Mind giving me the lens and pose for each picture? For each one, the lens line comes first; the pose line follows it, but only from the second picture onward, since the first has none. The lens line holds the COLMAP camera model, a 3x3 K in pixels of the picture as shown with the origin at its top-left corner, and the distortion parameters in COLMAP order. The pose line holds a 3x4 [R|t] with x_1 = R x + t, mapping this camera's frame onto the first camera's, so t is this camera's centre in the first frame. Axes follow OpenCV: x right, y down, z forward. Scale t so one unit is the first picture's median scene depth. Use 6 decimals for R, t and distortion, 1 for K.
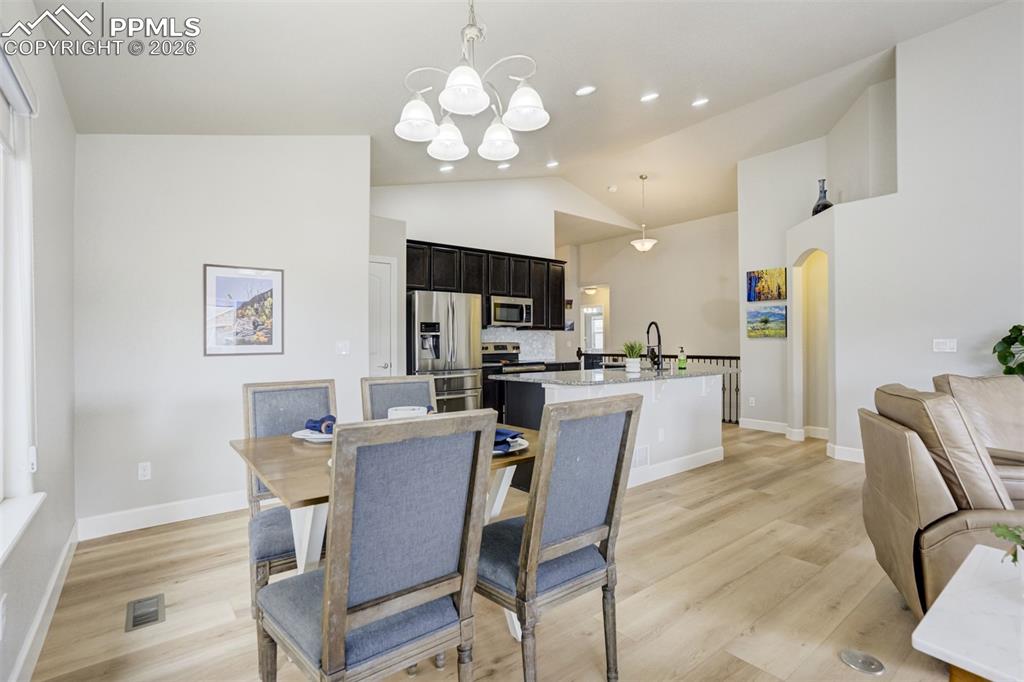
lens RADIAL K [[498.4, 0, 517.1], [0, 498.4, 343.4], [0, 0, 1]] dist [-0.001293, 0.000210]
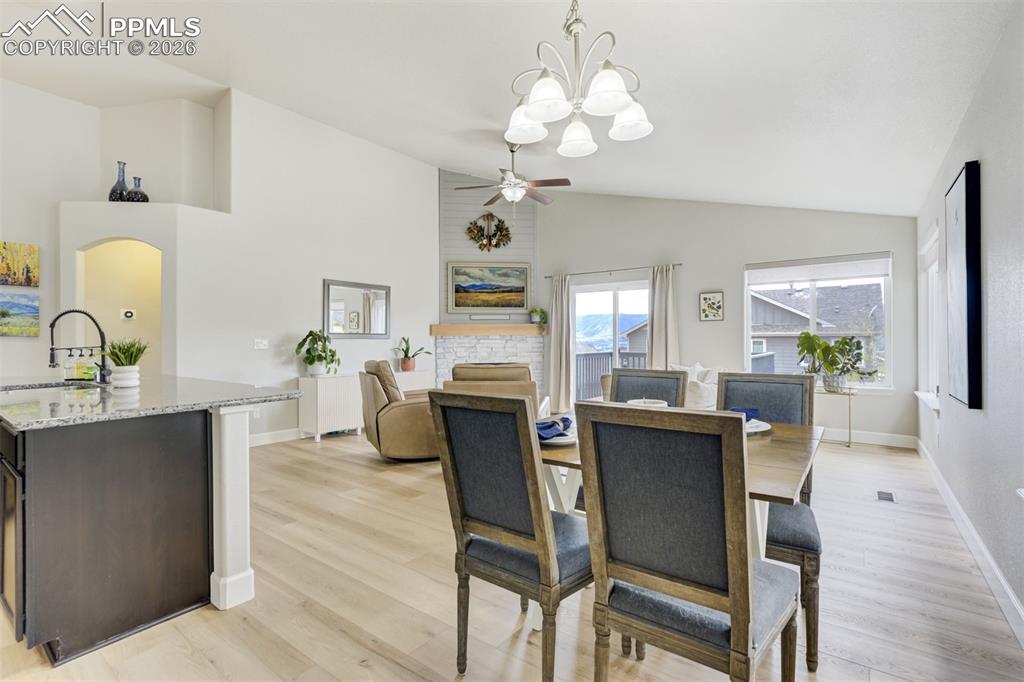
lens RADIAL K [[485.4, 0, 512.0], [0, 485.4, 341.0], [0, 0, 1]] dist [-0.028375, 0.001324]
pose [[-0.270162, 0.000326, 0.962815, -0.348853], [0.005867, 0.999982, 0.001308, -0.001727], [-0.962797, 0.006002, -0.270159, 0.471174]]
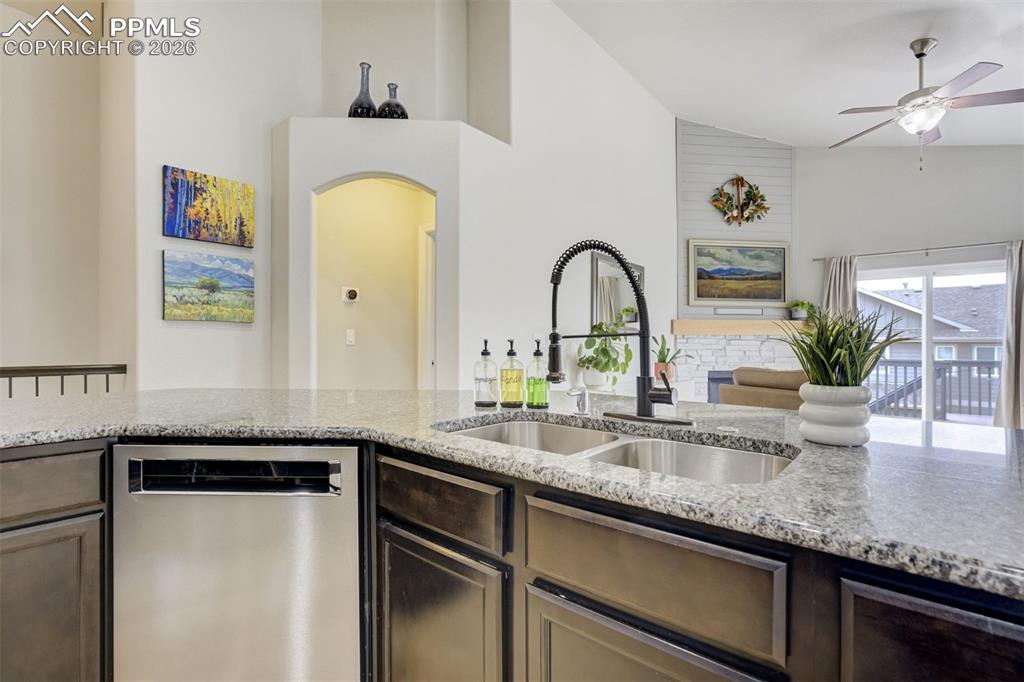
lens RADIAL K [[474.3, 0, 509.0], [0, 474.3, 356.7], [0, 0, 1]] dist [-0.036510, 0.000752]
pose [[-0.178403, -0.029385, 0.983519, 0.016741], [-0.009232, 0.999560, 0.028190, 0.005975], [-0.983914, -0.004050, -0.178596, 0.794355]]
